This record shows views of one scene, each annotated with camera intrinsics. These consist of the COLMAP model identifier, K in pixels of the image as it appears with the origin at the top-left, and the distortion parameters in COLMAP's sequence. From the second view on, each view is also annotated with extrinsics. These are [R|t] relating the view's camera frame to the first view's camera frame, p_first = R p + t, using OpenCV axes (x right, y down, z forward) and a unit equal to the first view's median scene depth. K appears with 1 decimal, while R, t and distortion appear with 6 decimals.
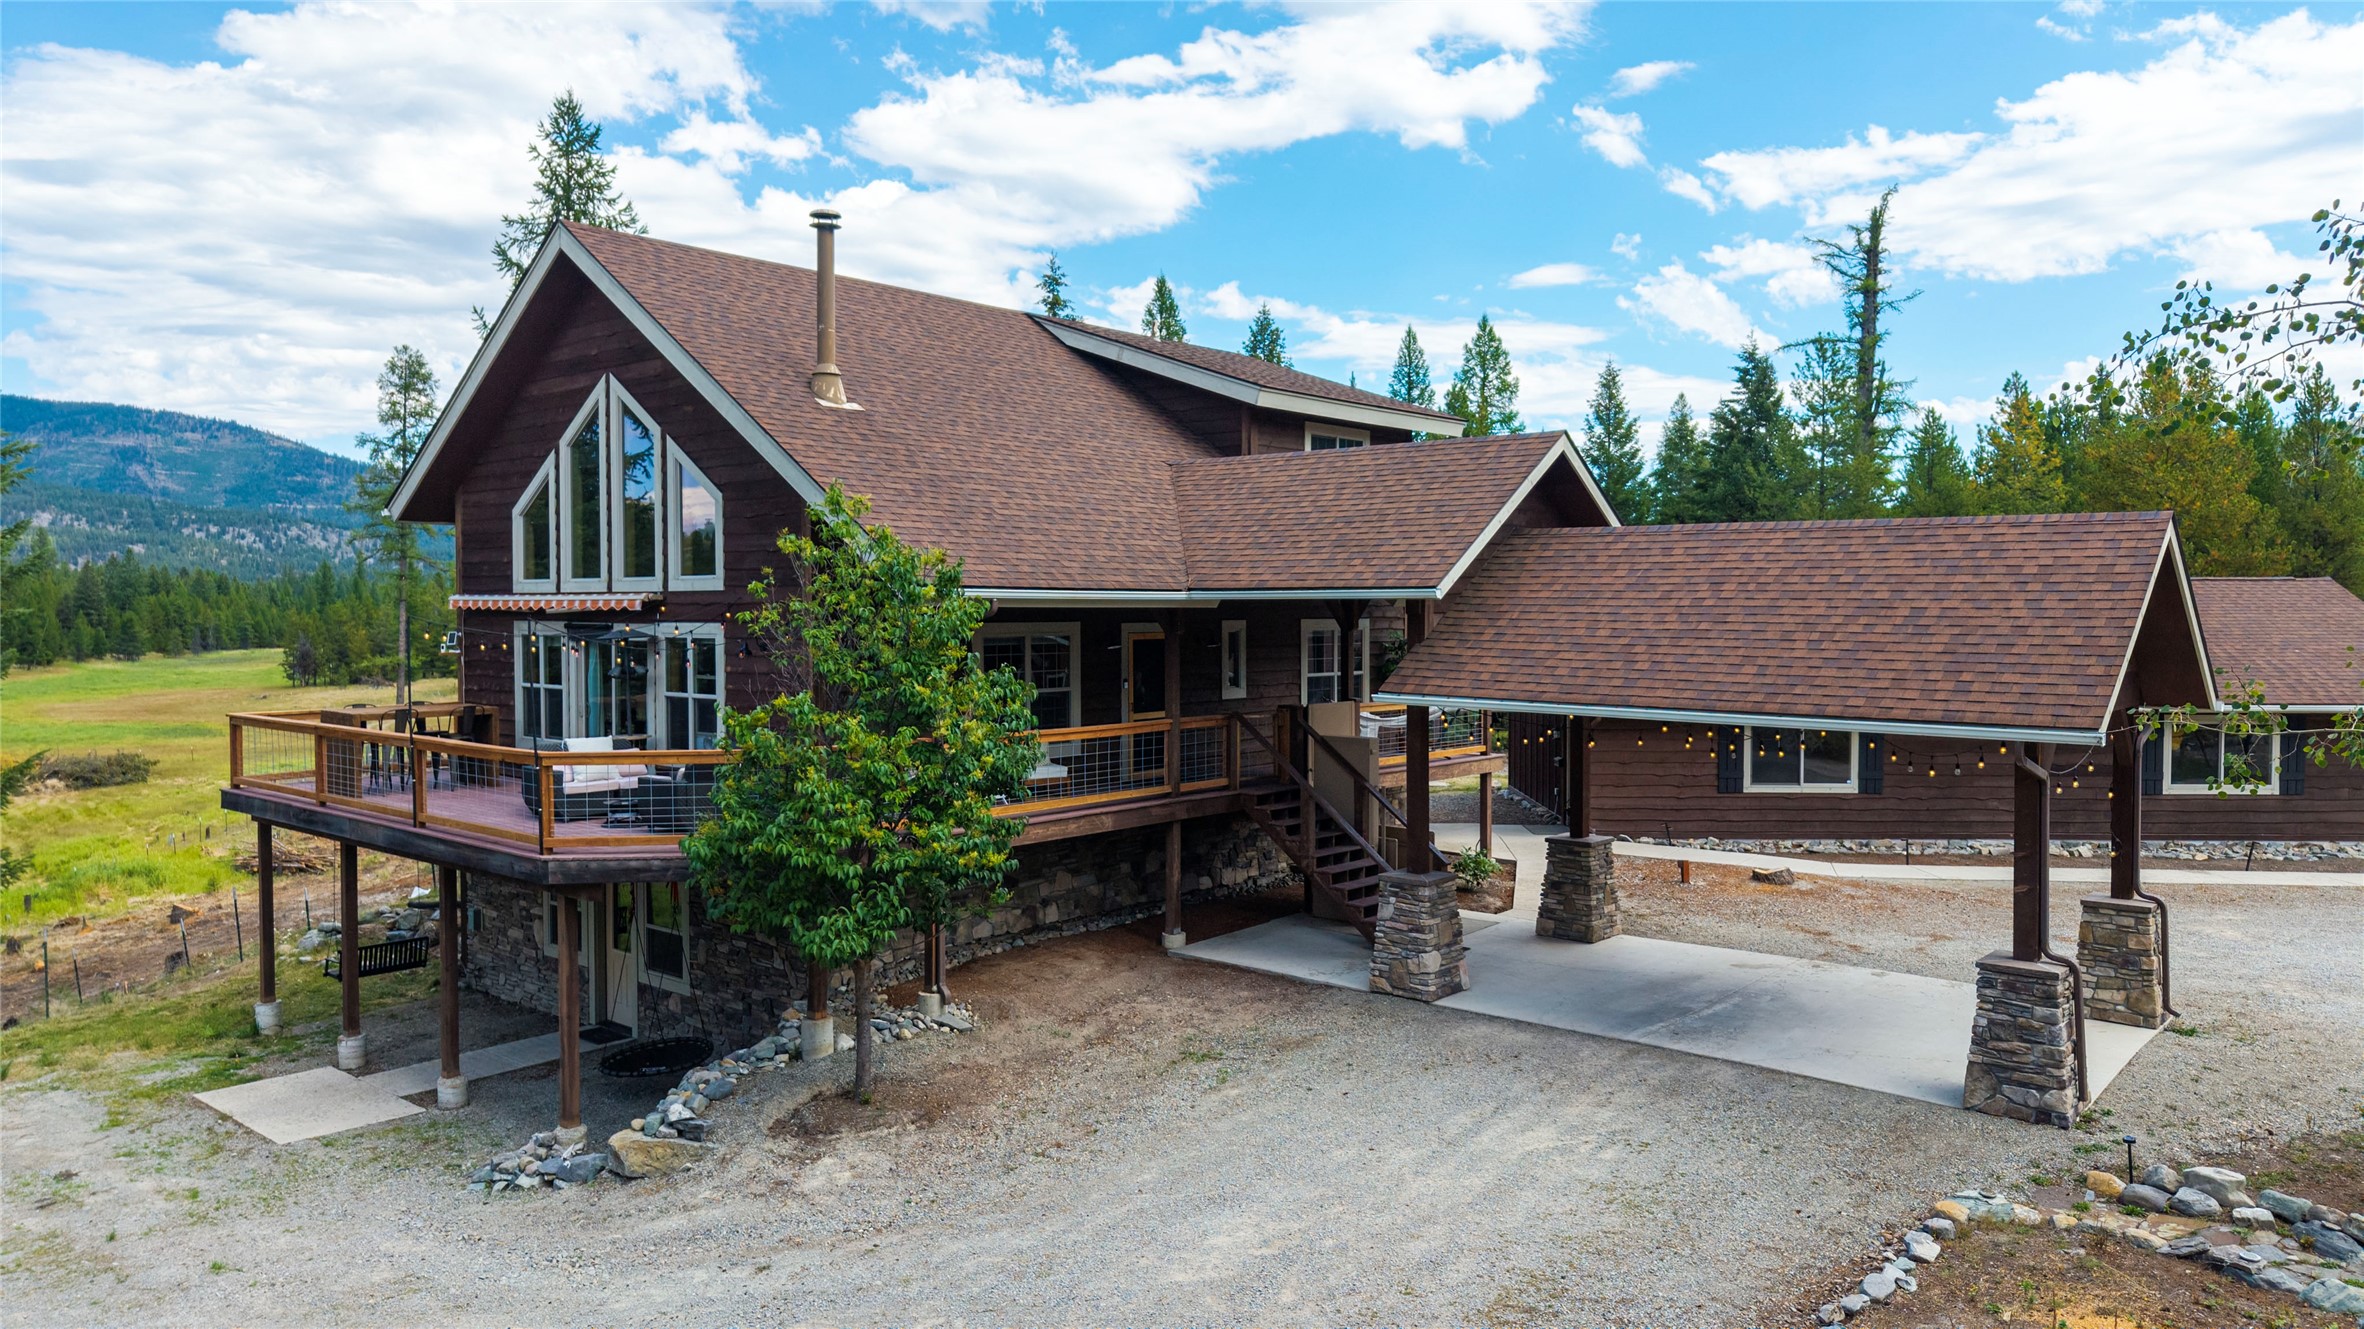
lens RADIAL K [[1627.4, 0, 1160.7], [0, 1627.4, 665.6], [0, 0, 1]] dist [0.003173, 0.001240]
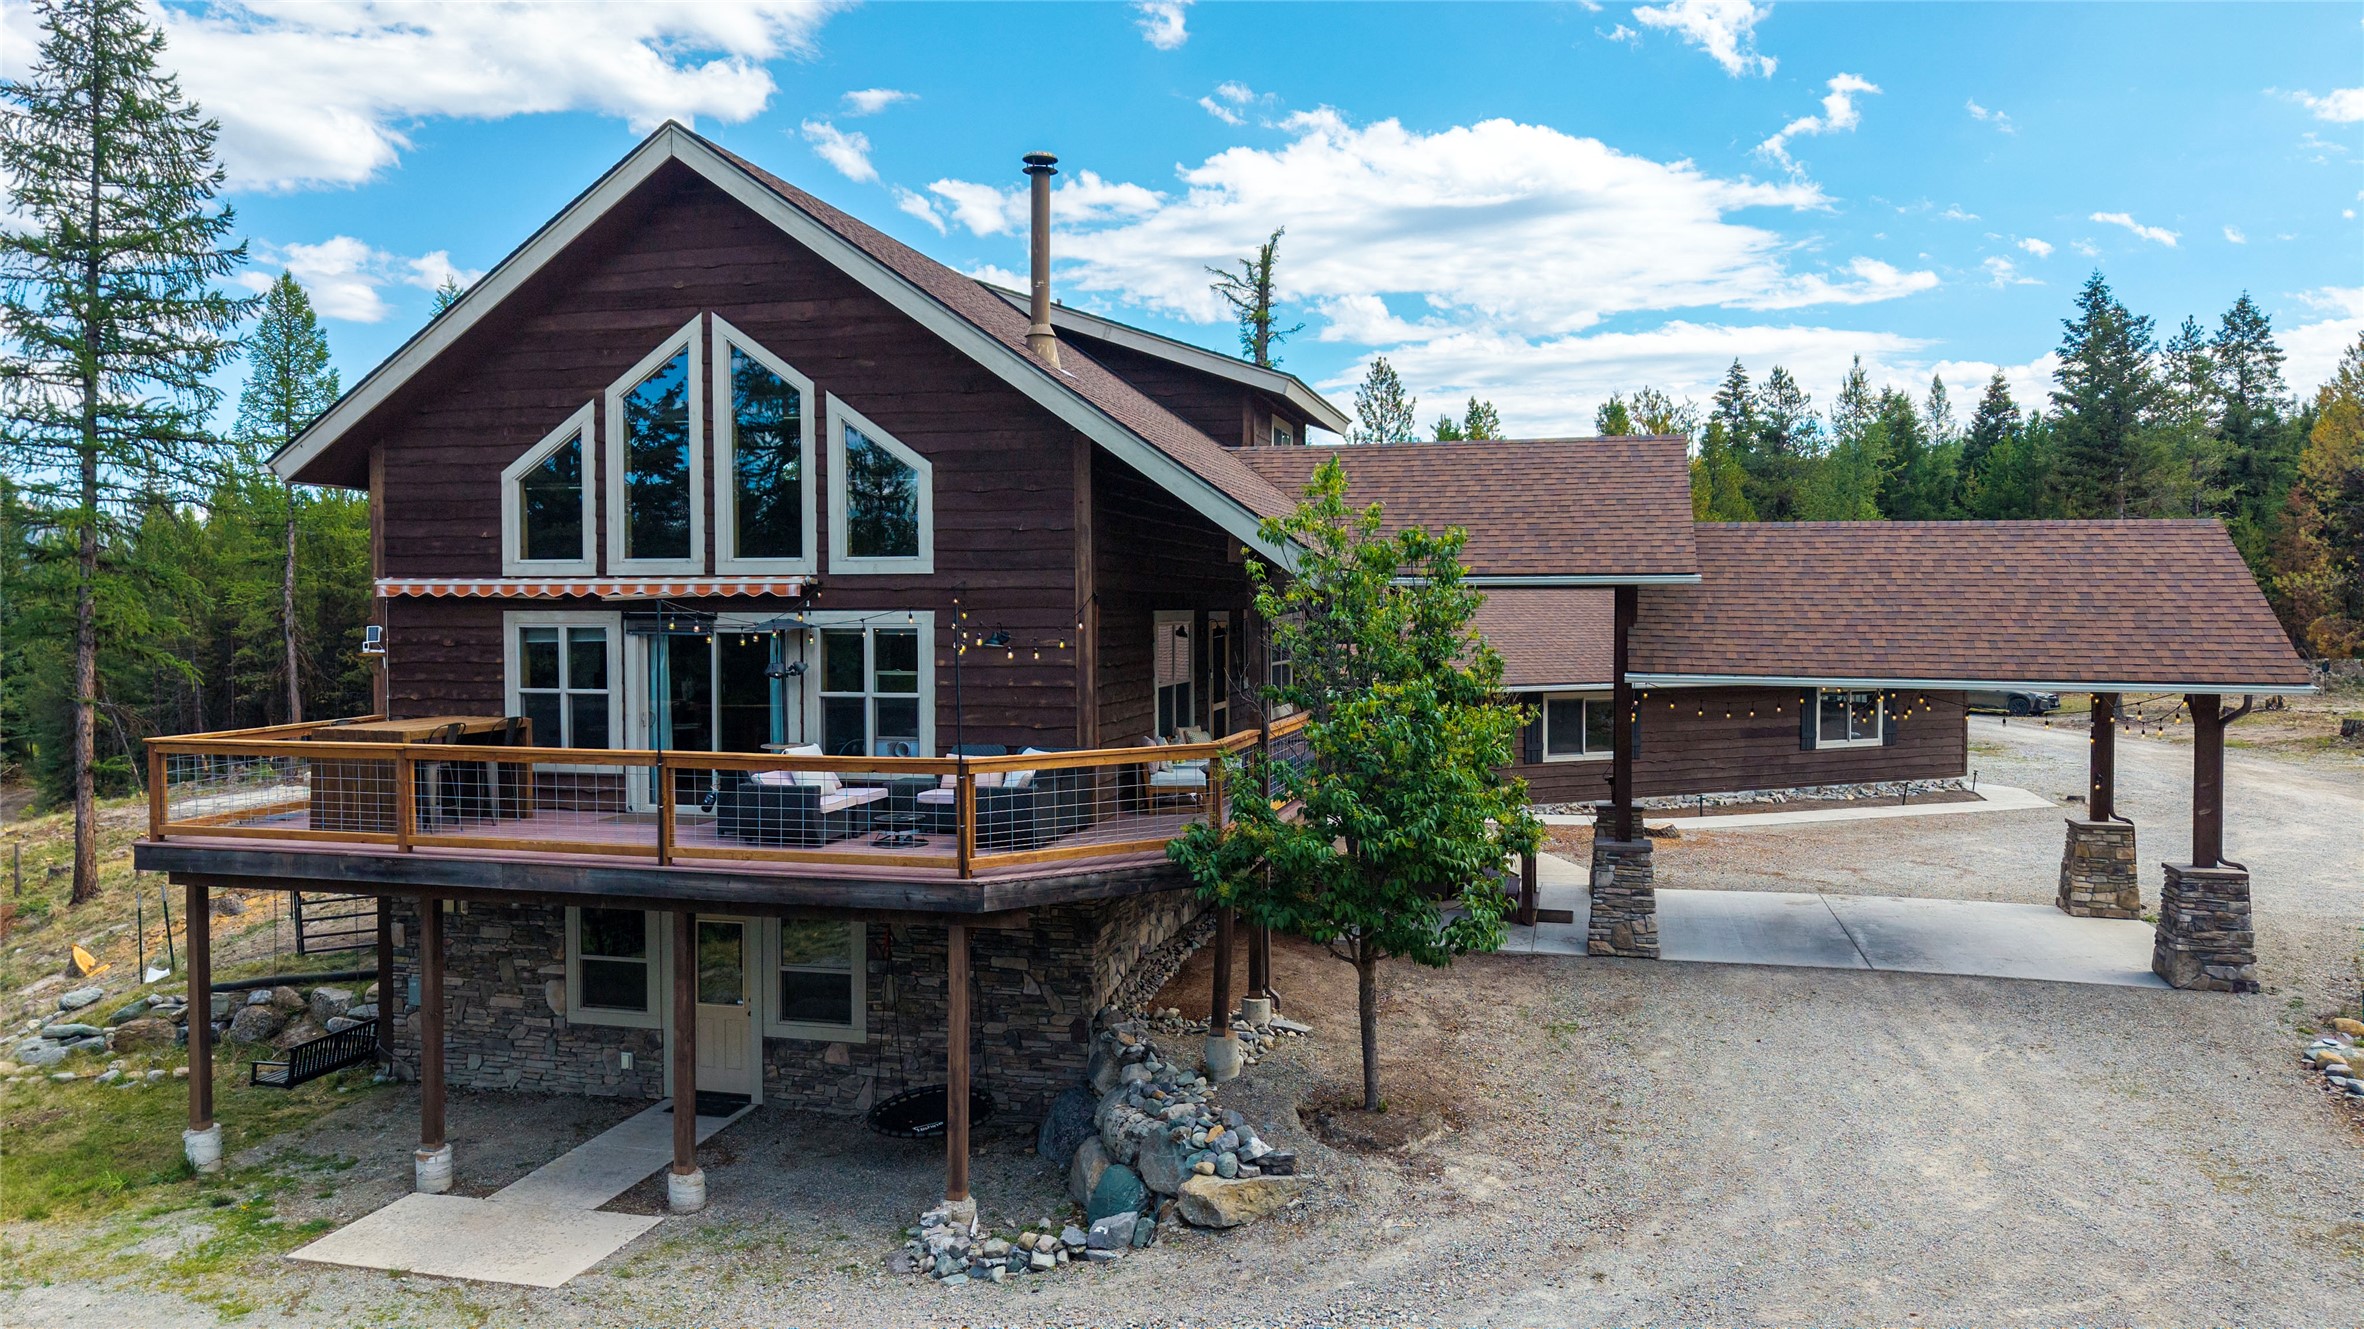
lens RADIAL K [[1627.4, 0, 1160.7], [0, 1627.4, 665.6], [0, 0, 1]] dist [0.003173, 0.001240]
pose [[0.892250, -0.016509, 0.451240, -0.571750], [0.018133, 0.999835, 0.000724, 0.005454], [-0.451178, 0.007536, 0.892402, 0.169277]]
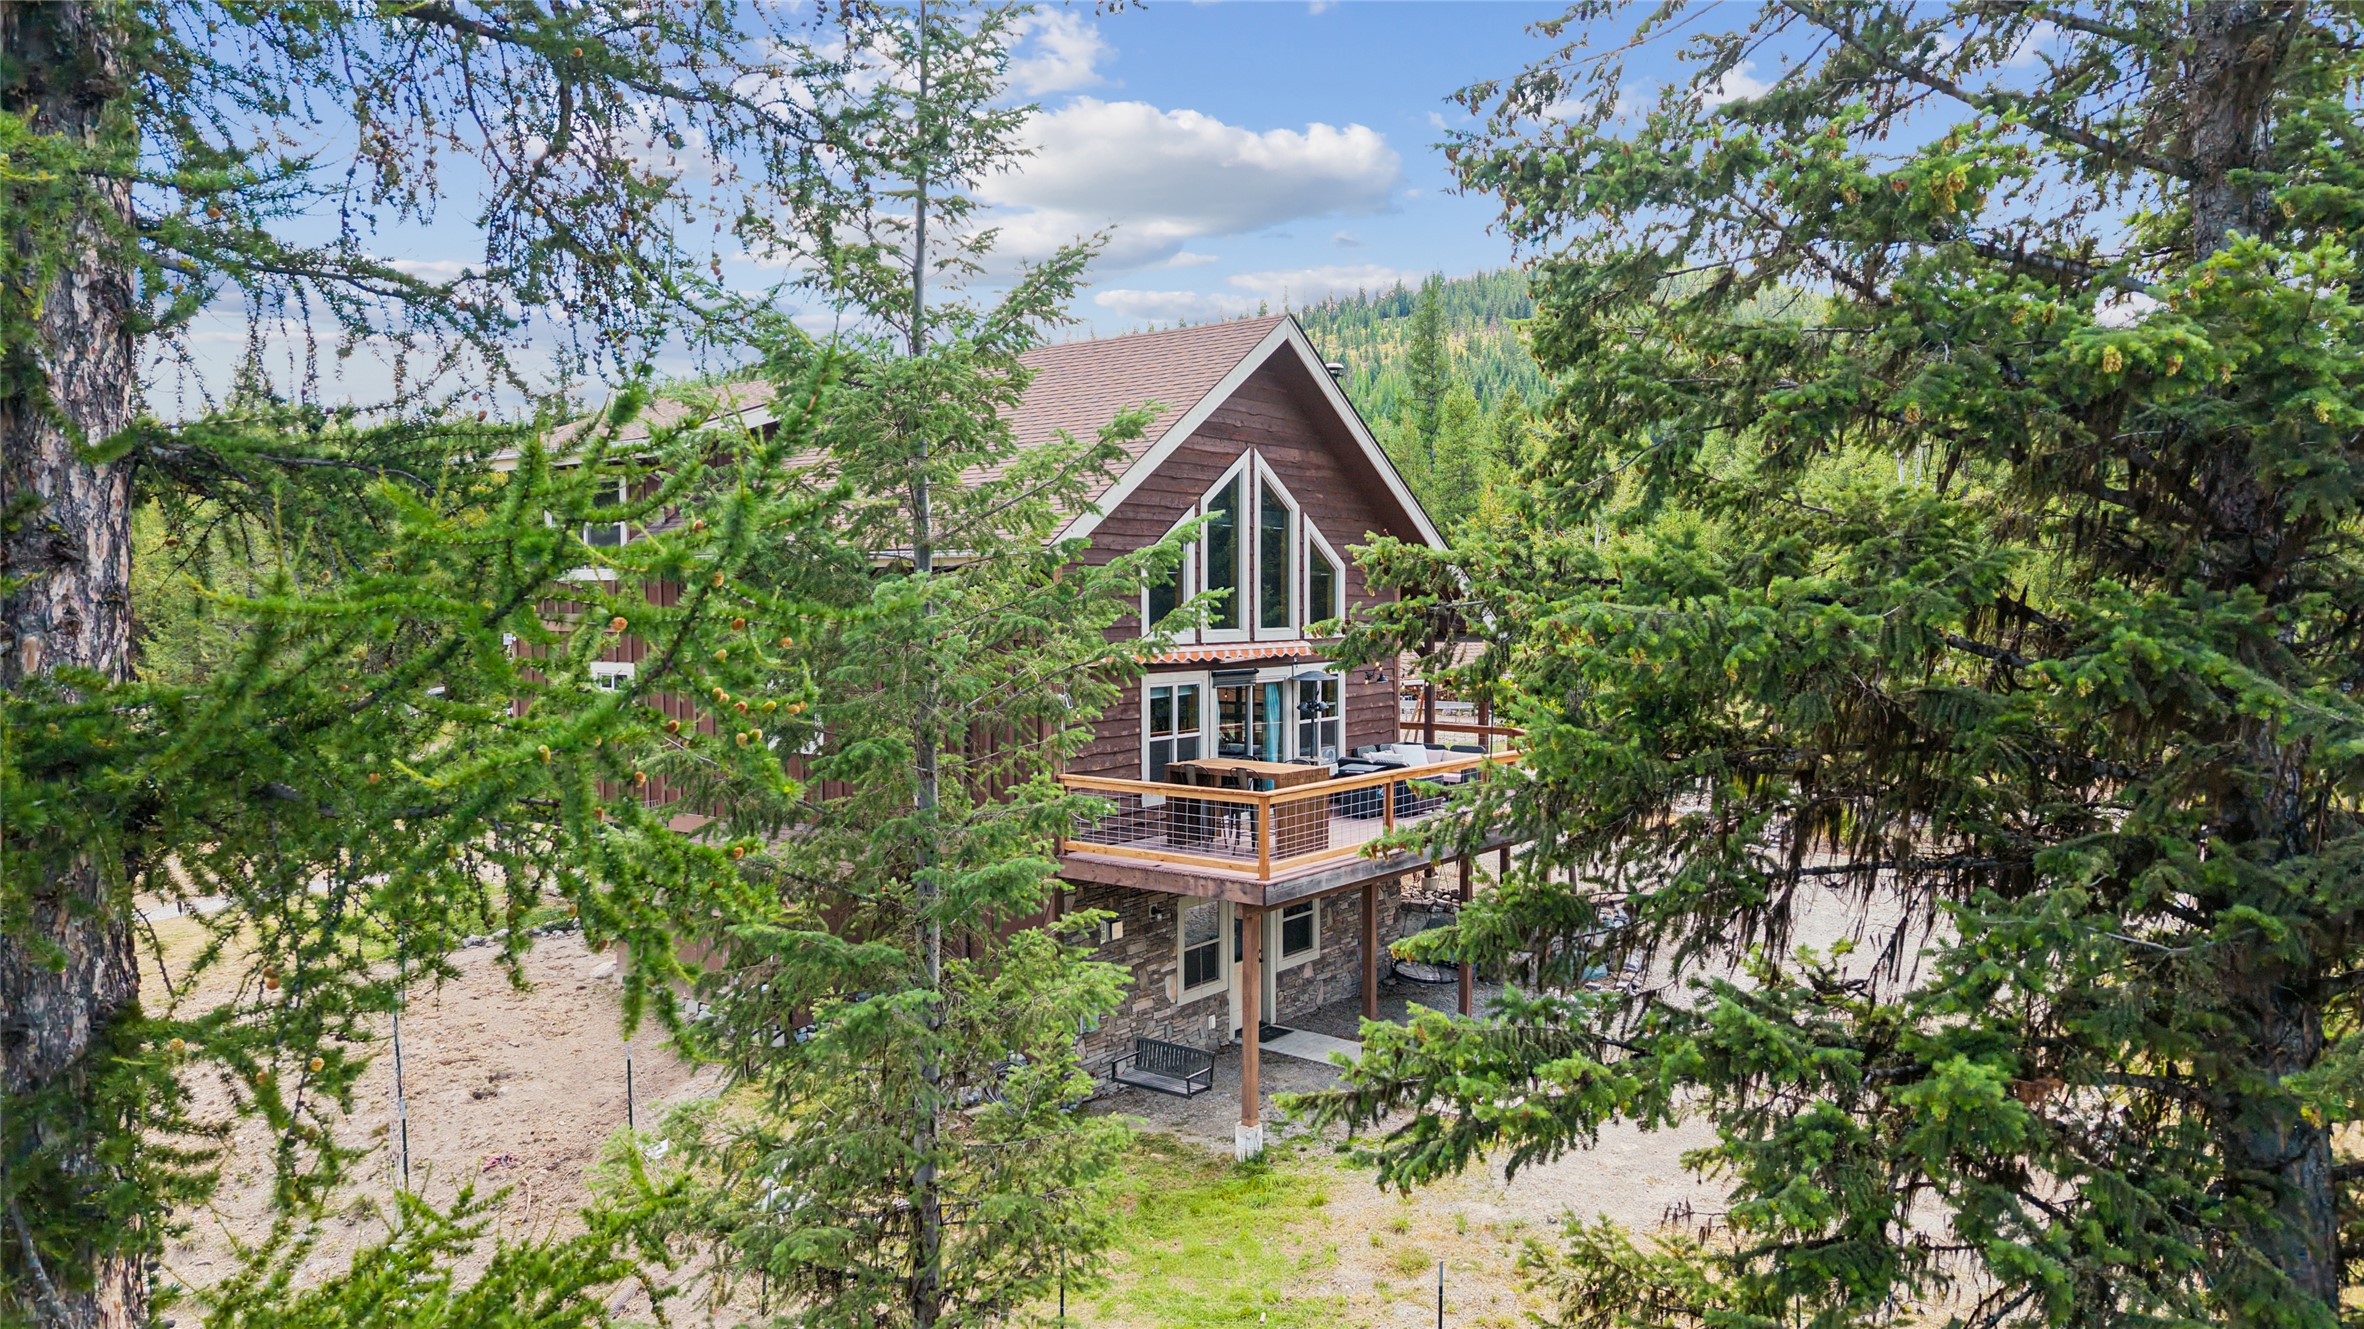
lens RADIAL K [[1745.2, 0, 1182.0], [0, 1745.2, 664.5], [0, 0, 1]] dist [0.001537, -0.000997]
pose [[-0.091650, -0.038408, 0.995050, -1.719707], [0.044236, 0.998112, 0.042601, -0.092620], [-0.994808, 0.047921, -0.089778, 1.297650]]
